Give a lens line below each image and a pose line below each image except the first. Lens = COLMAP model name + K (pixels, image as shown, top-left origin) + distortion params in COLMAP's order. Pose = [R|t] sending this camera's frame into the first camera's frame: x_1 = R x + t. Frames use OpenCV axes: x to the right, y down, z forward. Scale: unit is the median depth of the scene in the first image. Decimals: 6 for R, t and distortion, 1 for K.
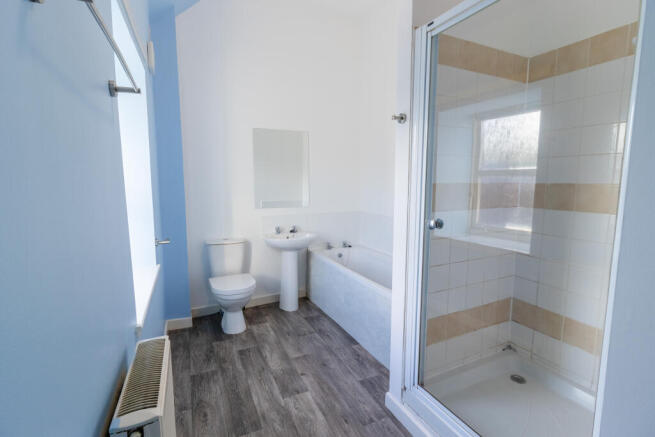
lens RADIAL K [[305.3, 0, 321.6], [0, 305.3, 215.3], [0, 0, 1]] dist [-0.001600, -0.000207]
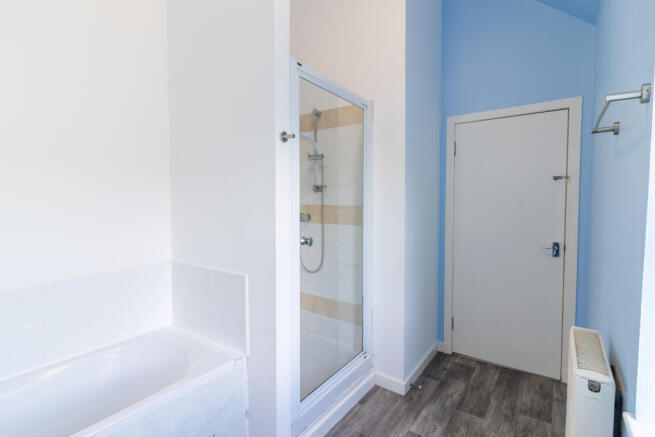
lens RADIAL K [[305.3, 0, 321.6], [0, 305.3, 215.3], [0, 0, 1]] dist [-0.001600, -0.000207]
pose [[-0.471463, -0.035992, 0.881151, -0.821405], [0.104084, 0.989912, 0.096125, -0.230959], [-0.875722, 0.137033, -0.462961, 1.798993]]
